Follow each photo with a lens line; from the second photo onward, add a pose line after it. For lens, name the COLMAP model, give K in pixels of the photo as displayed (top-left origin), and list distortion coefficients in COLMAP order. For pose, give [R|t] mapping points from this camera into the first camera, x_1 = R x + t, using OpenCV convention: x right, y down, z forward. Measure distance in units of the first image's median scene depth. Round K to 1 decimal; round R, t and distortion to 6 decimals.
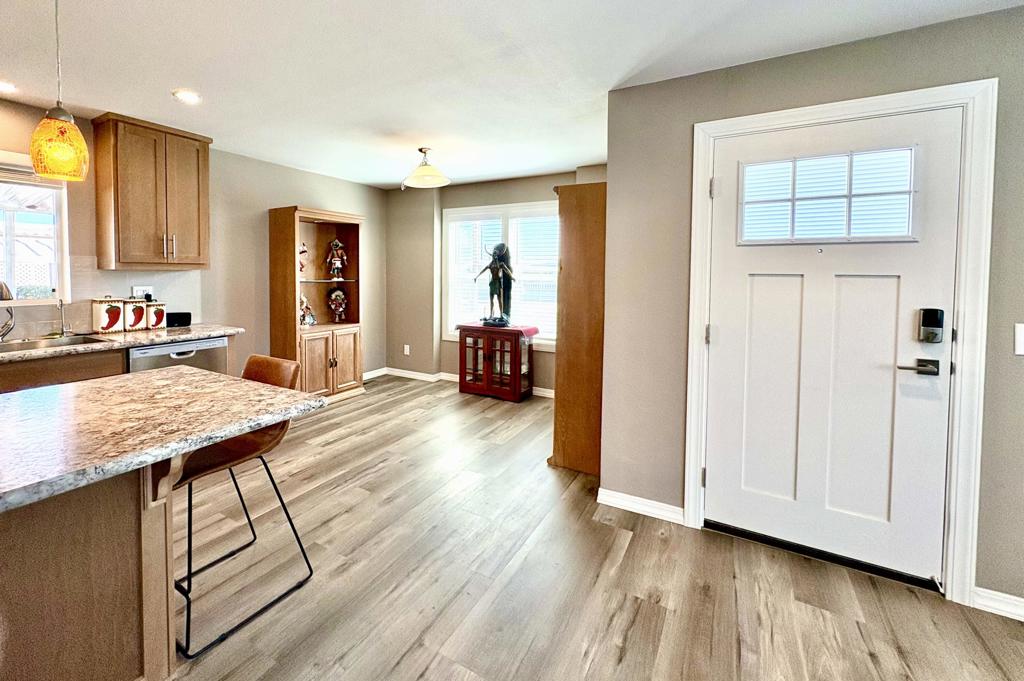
lens RADIAL K [[420.0, 0, 493.4], [0, 420.0, 285.8], [0, 0, 1]] dist [0.001181, -0.000798]
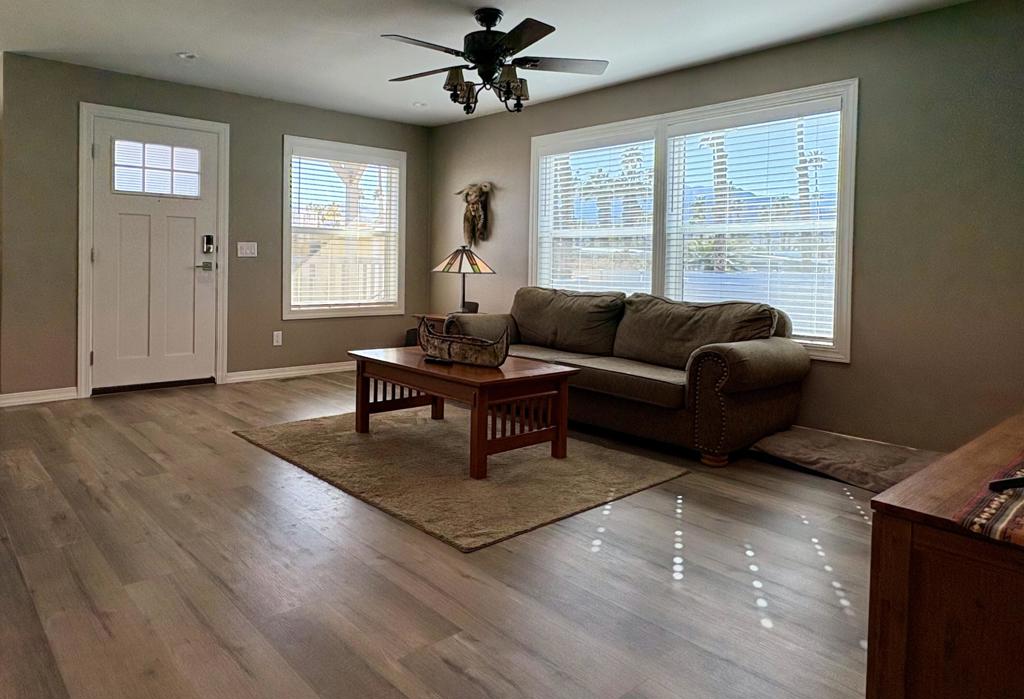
lens RADIAL K [[670.0, 0, 460.1], [0, 670.0, 280.9], [0, 0, 1]] dist [-0.001503, 0.002079]
pose [[0.343613, -0.025605, 0.938762, -0.860505], [0.016036, 0.999642, 0.021395, 0.128371], [-0.938974, 0.007703, 0.343901, -0.676408]]
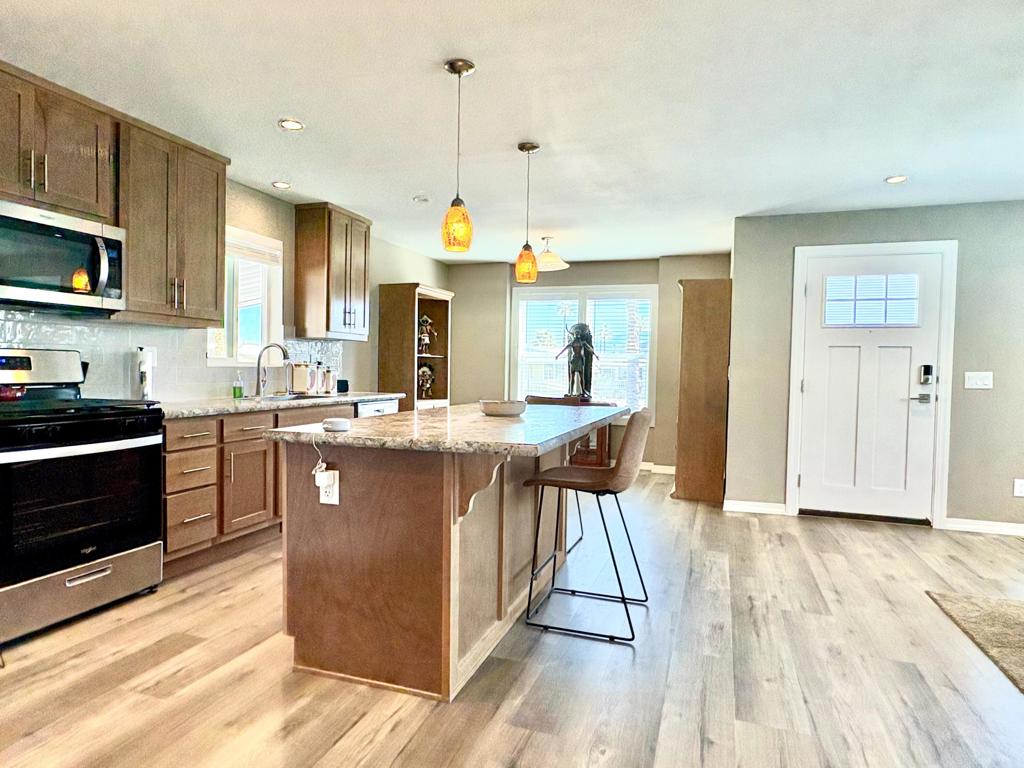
lens RADIAL K [[609.1, 0, 507.1], [0, 609.1, 386.4], [0, 0, 1]] dist [-0.004410, 0.005671]
pose [[0.982206, 0.004749, 0.187744, -0.703824], [-0.004573, 0.999989, -0.001373, 0.093209], [-0.187749, 0.000490, 0.982217, -0.710897]]
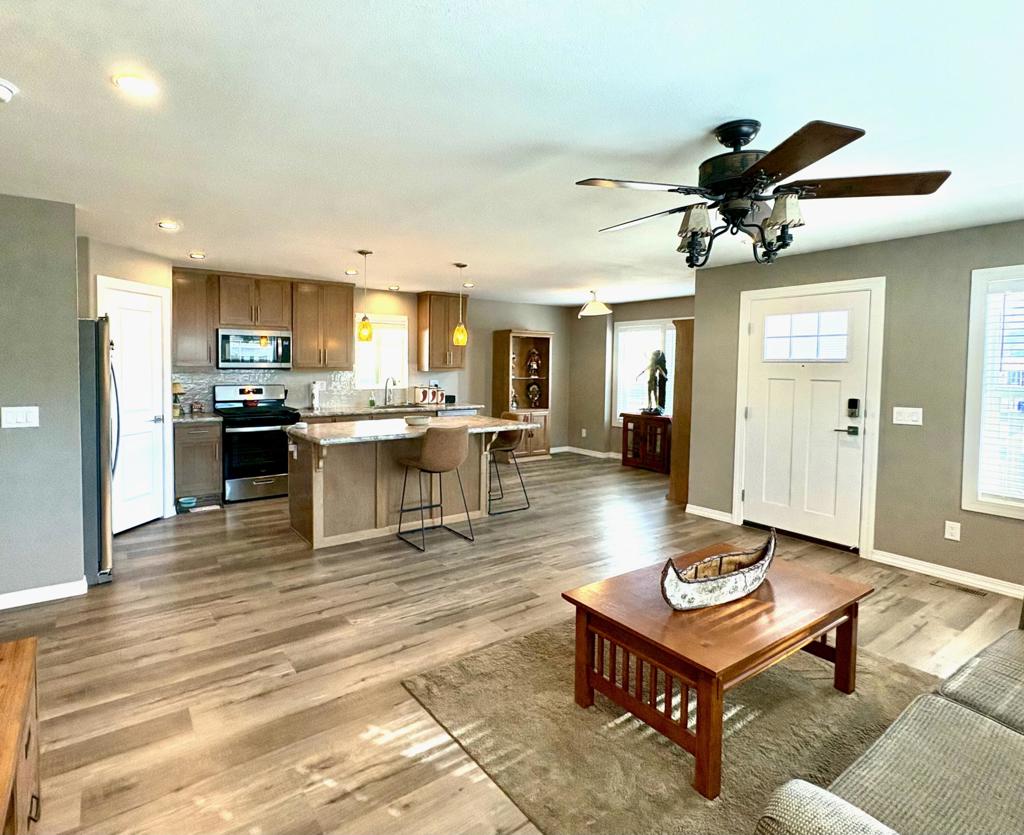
lens RADIAL K [[531.1, 0, 464.7], [0, 531.1, 393.7], [0, 0, 1]] dist [0.000607, -0.001876]
pose [[0.897212, 0.026400, -0.440810, 0.319568], [-0.018545, 0.999583, 0.022117, 0.008227], [0.441210, -0.011669, 0.897328, -1.087544]]
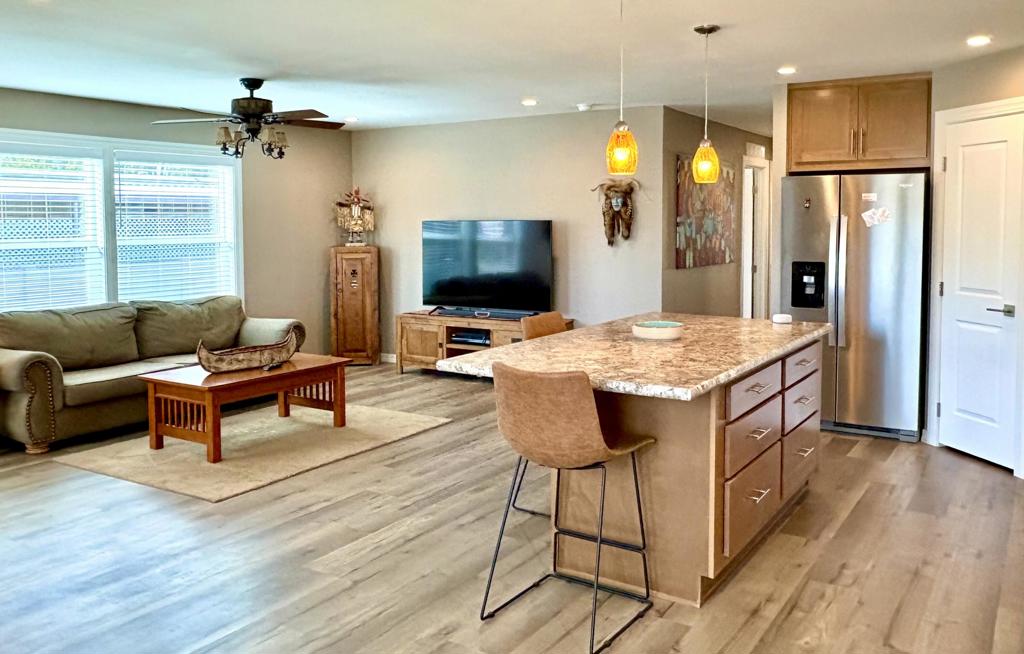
lens RADIAL K [[845.9, 0, 520.1], [0, 845.9, 269.9], [0, 0, 1]] dist [-0.006450, 0.016608]
pose [[-0.999154, -0.005163, 0.040804, -0.357798], [-0.001431, 0.995853, 0.090969, -0.085641], [-0.041105, 0.090834, -0.995017, 1.610716]]
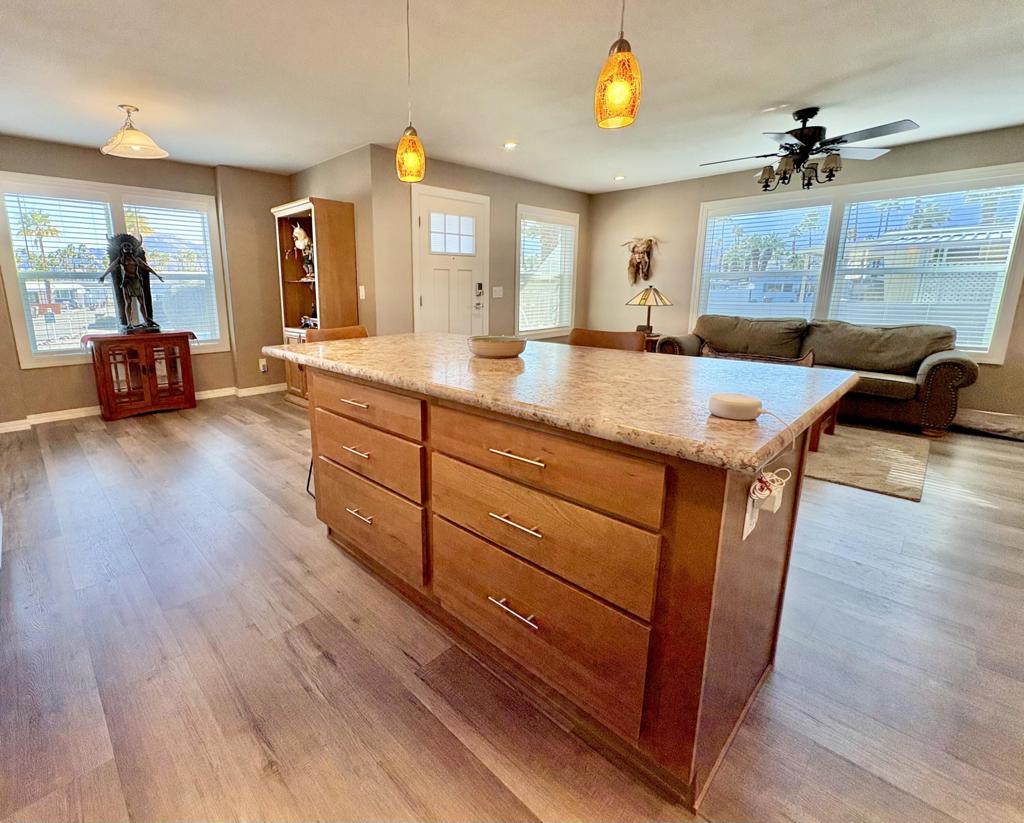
lens RADIAL K [[473.0, 0, 444.3], [0, 473.0, 388.4], [0, 0, 1]] dist [0.002508, -0.000098]
pose [[0.298736, -0.208866, 0.931199, -1.151047], [0.040386, 0.977649, 0.206328, 0.047916], [-0.953481, -0.024030, 0.300494, 0.174397]]
